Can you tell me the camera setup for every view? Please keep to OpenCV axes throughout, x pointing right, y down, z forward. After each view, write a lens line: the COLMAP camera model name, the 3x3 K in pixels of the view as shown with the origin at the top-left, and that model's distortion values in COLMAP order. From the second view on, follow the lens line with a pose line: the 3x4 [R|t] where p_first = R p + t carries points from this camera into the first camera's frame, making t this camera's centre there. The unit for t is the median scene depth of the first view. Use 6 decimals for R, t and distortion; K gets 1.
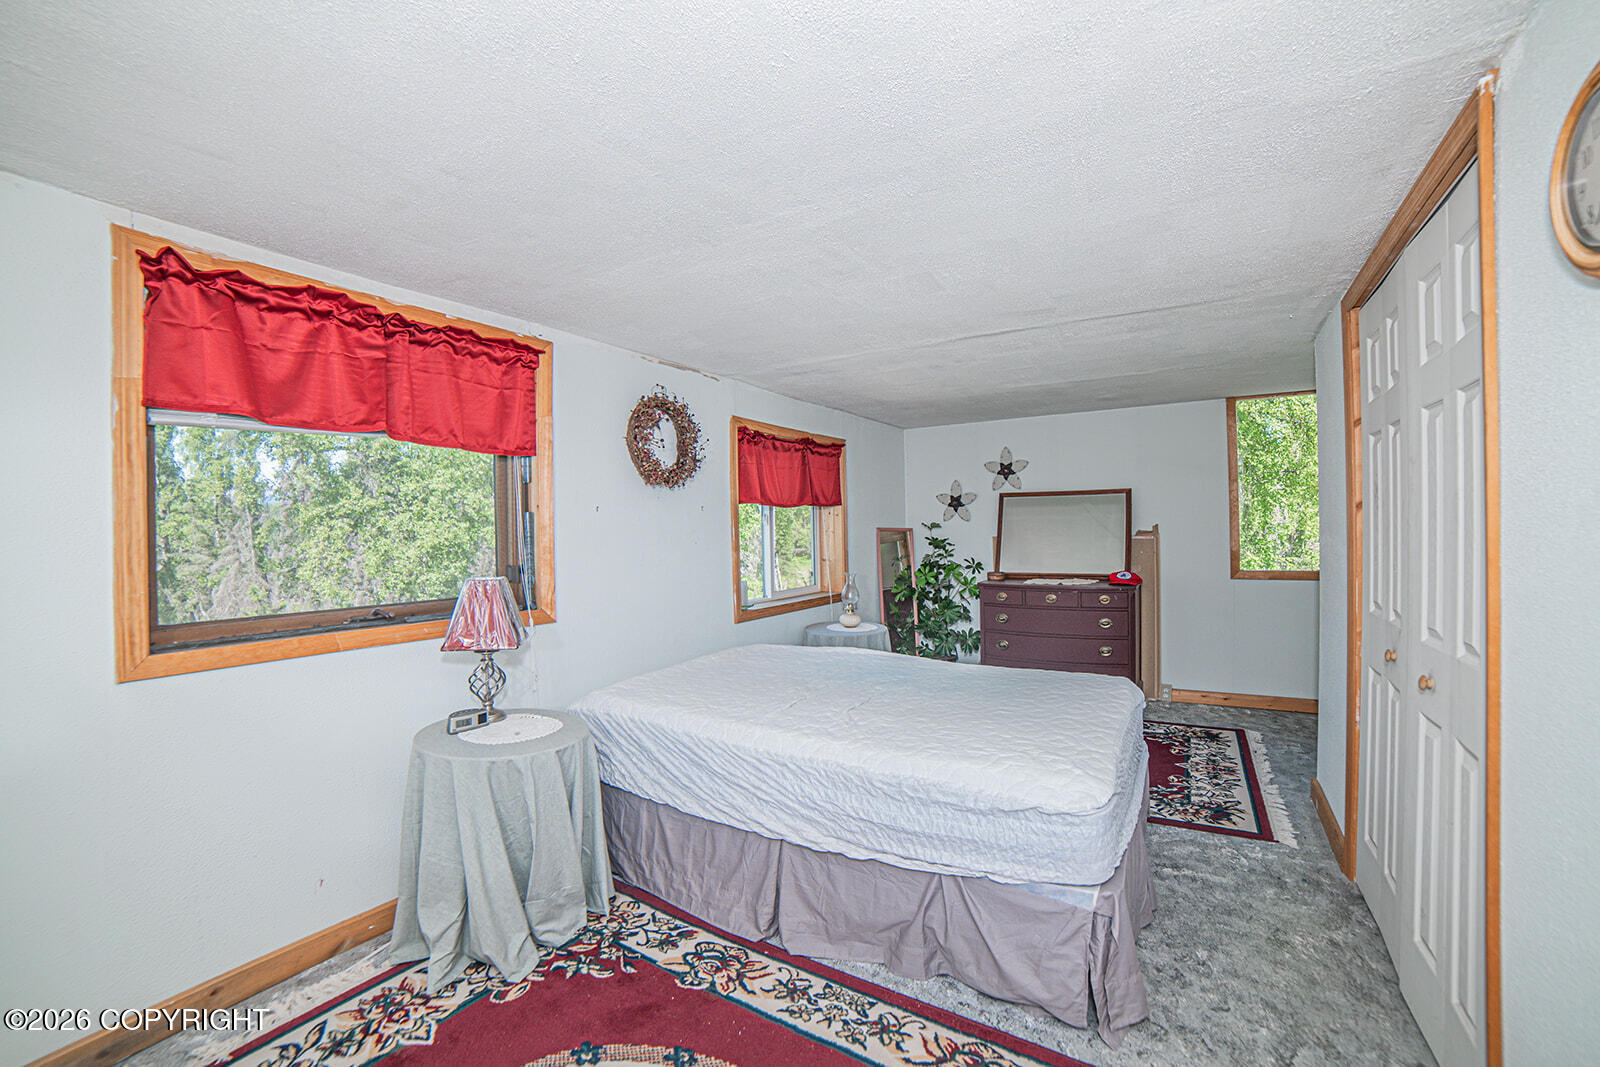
lens RADIAL K [[645.0, 0, 827.6], [0, 645.0, 526.5], [0, 0, 1]] dist [-0.084282, 0.024228]
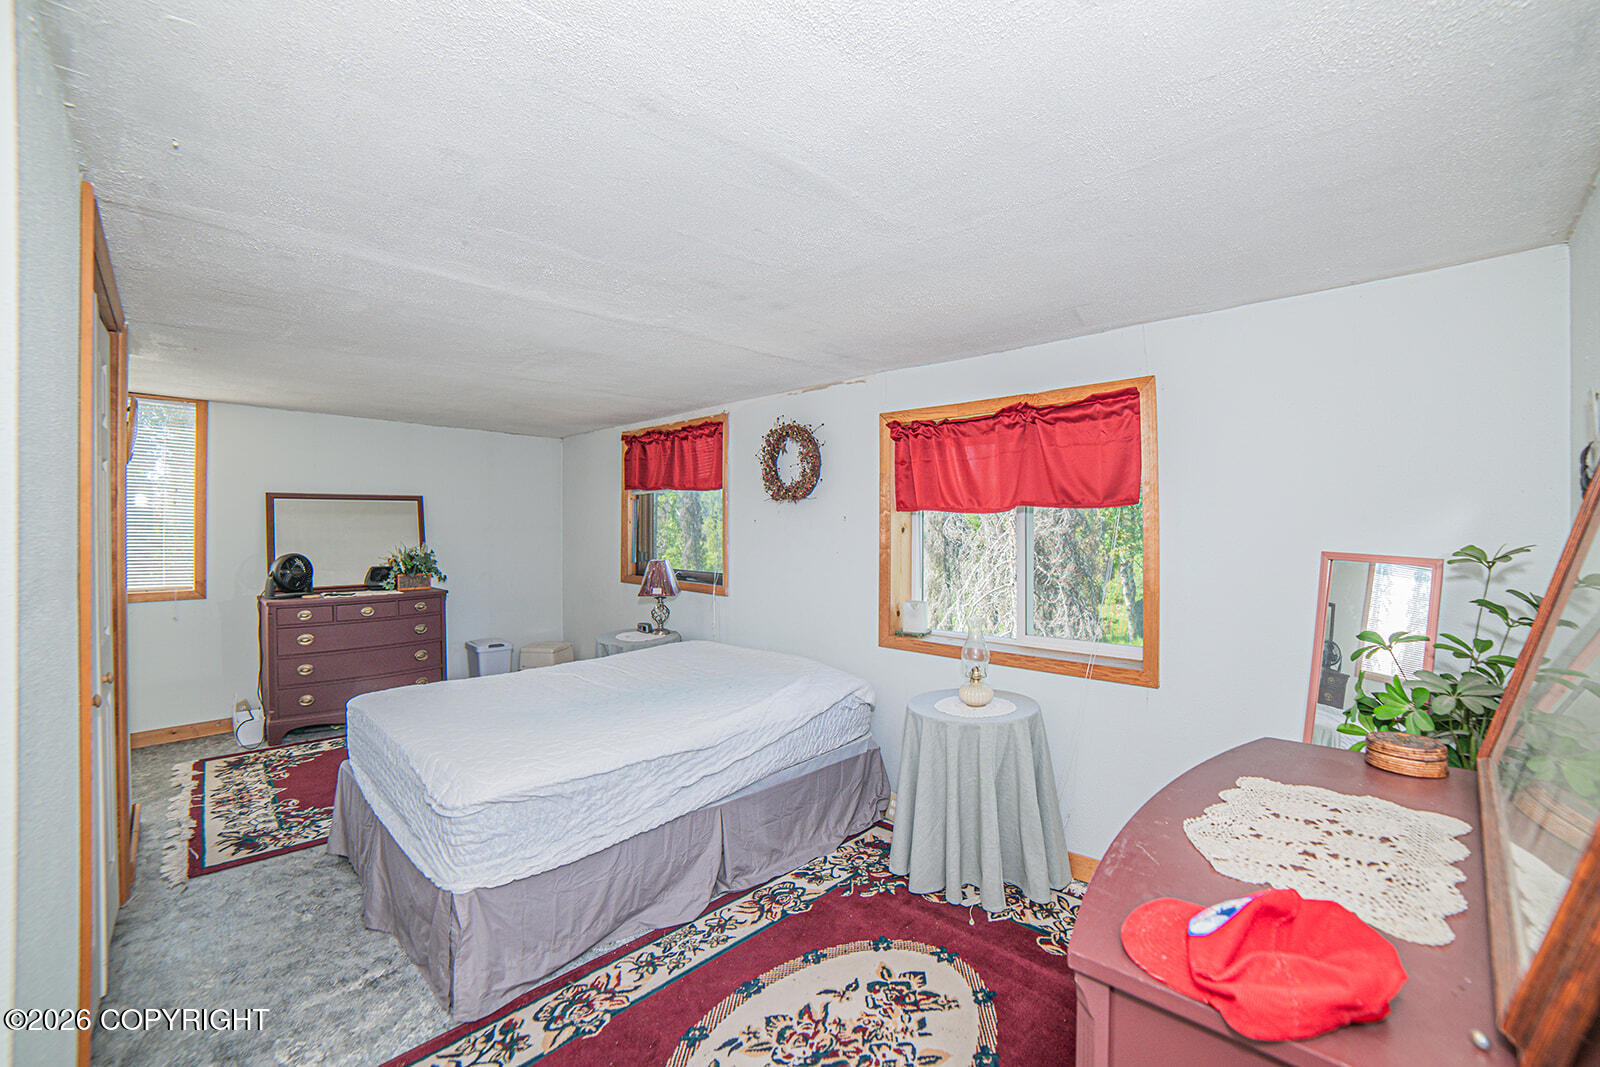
lens RADIAL K [[645.0, 0, 827.6], [0, 645.0, 526.5], [0, 0, 1]] dist [-0.084282, 0.024228]
pose [[-0.252805, 0.012977, -0.967430, 1.227553], [-0.014251, 0.999752, 0.017134, -0.059784], [0.967412, 0.018119, -0.252557, 2.001432]]
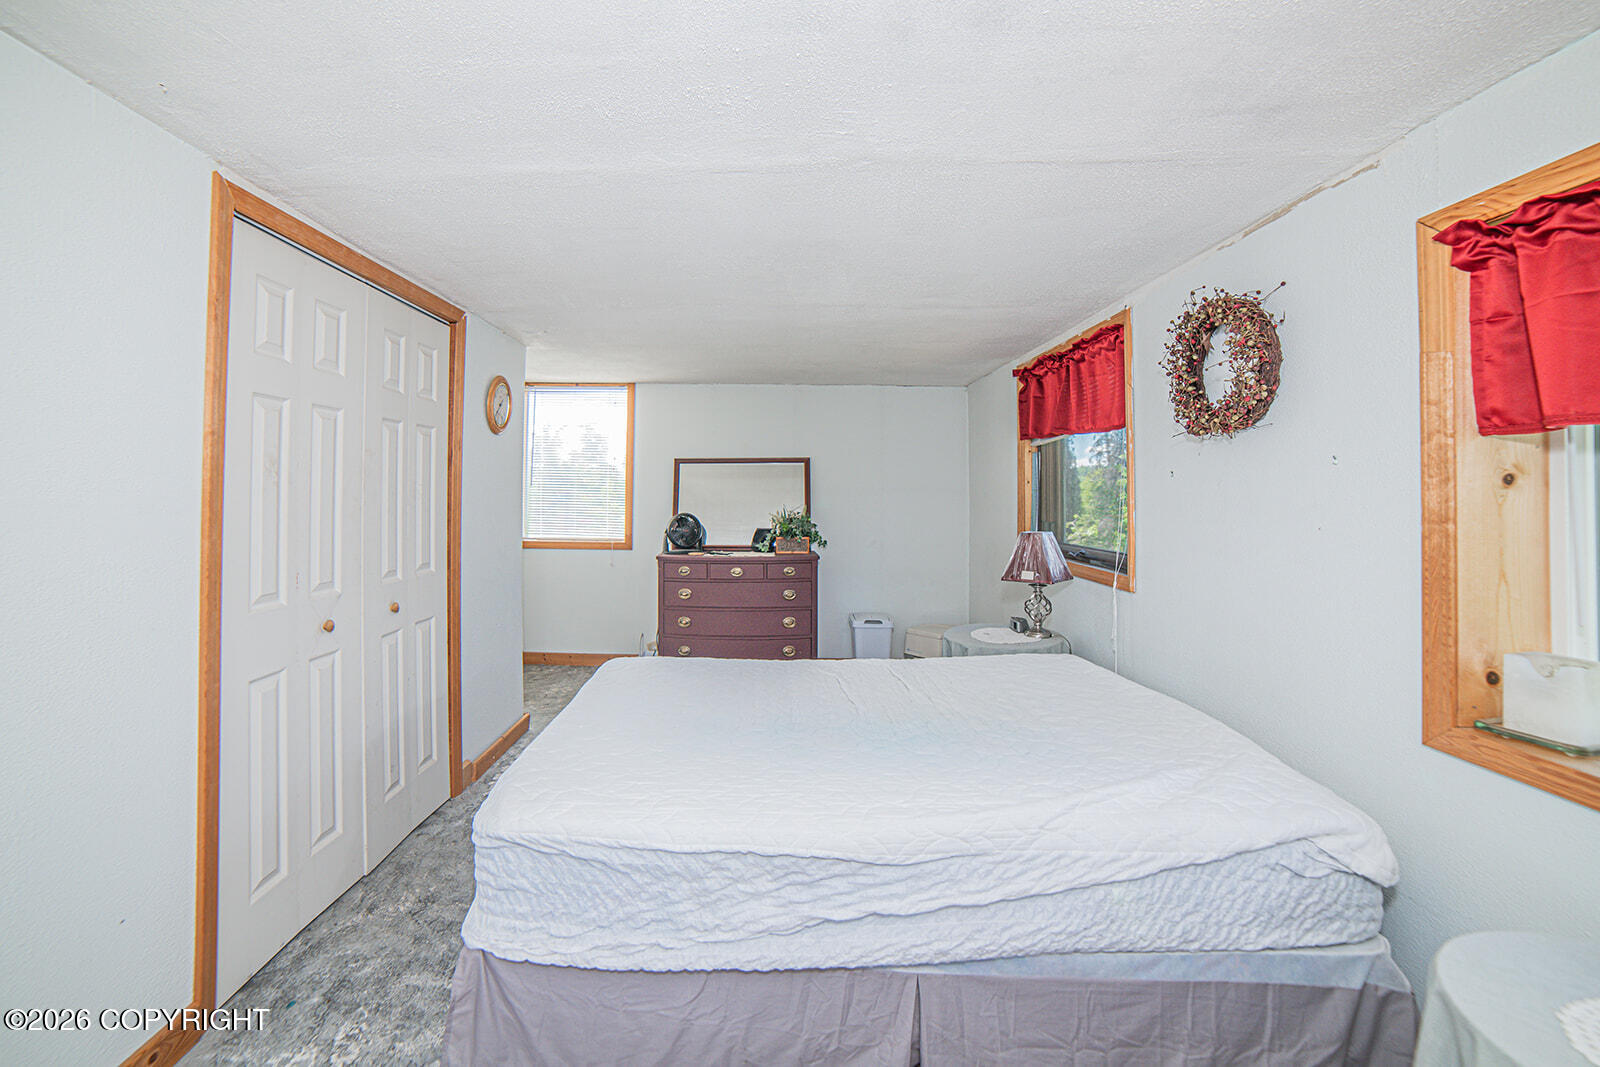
lens RADIAL K [[671.5, 0, 734.5], [0, 671.5, 483.0], [0, 0, 1]] dist [-0.067895, 0.027318]
pose [[-0.902529, 0.002859, -0.430619, 0.681885], [0.002180, 0.999995, 0.002069, -0.028432], [0.430623, 0.000929, -0.902531, 2.033957]]
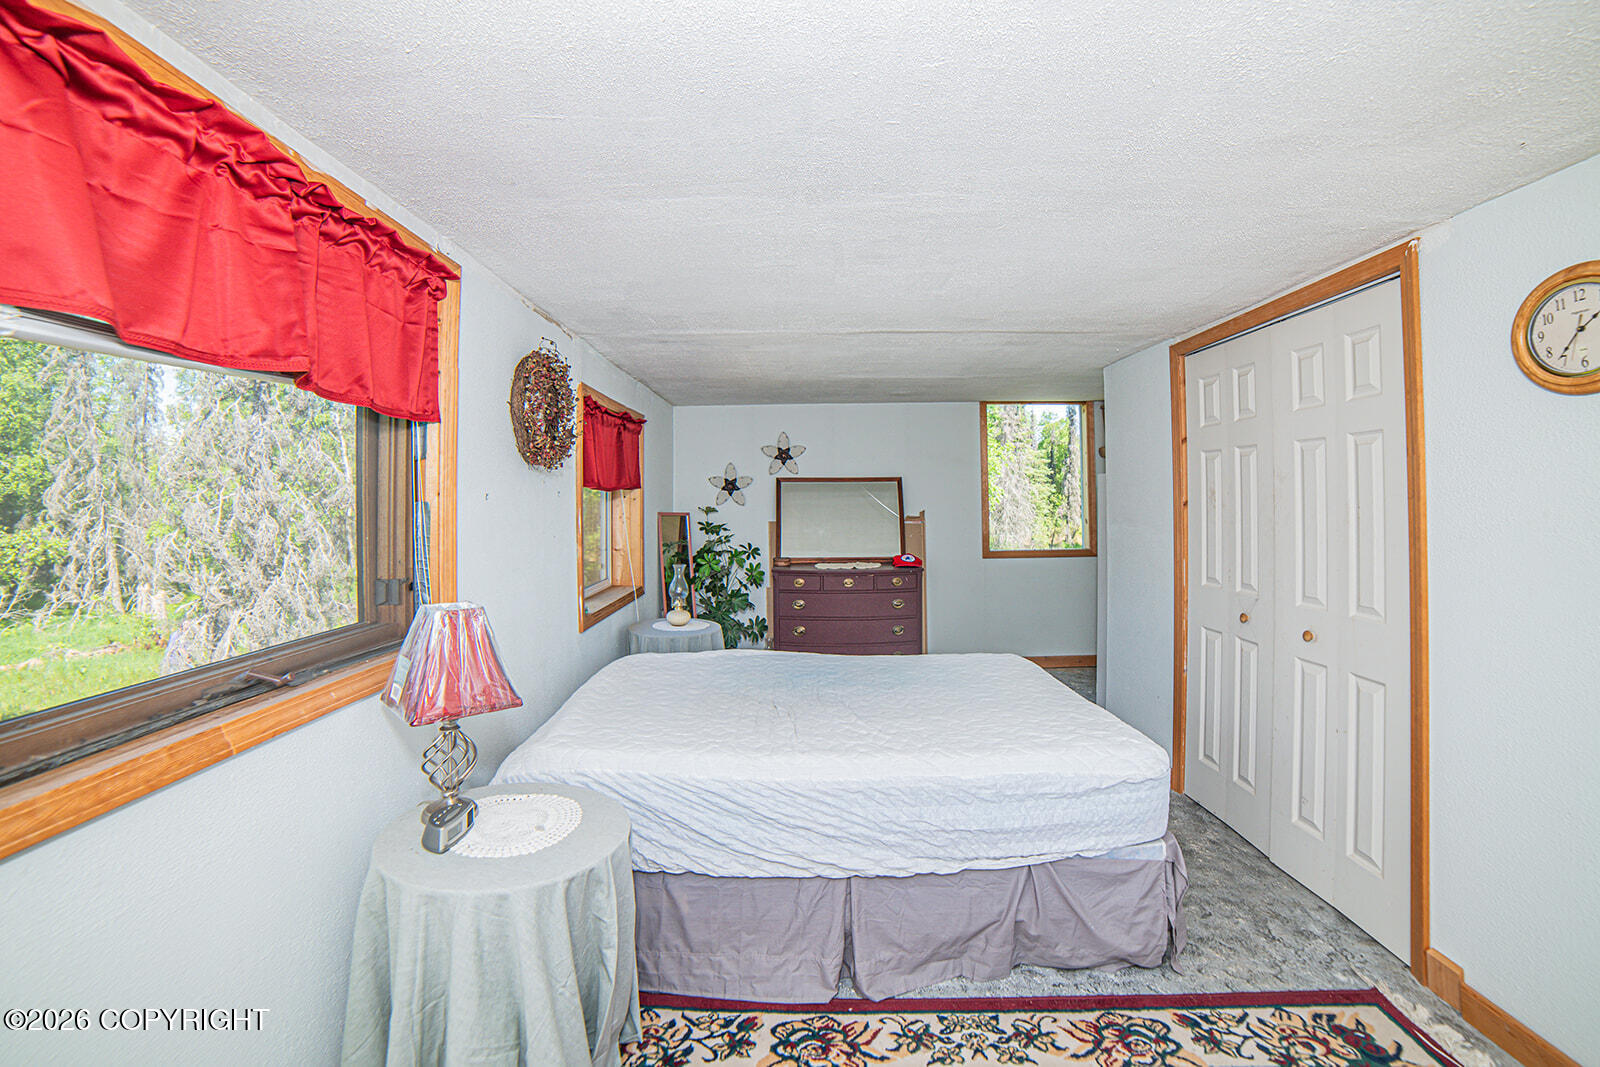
lens RADIAL K [[666.6, 0, 799.8], [0, 666.6, 483.2], [0, 0, 1]] dist [-0.087532, 0.025862]
pose [[0.868417, 0.022171, 0.495339, -0.565429], [-0.007332, 0.999465, -0.031882, -0.028847], [-0.495781, 0.024055, 0.868114, 0.215535]]
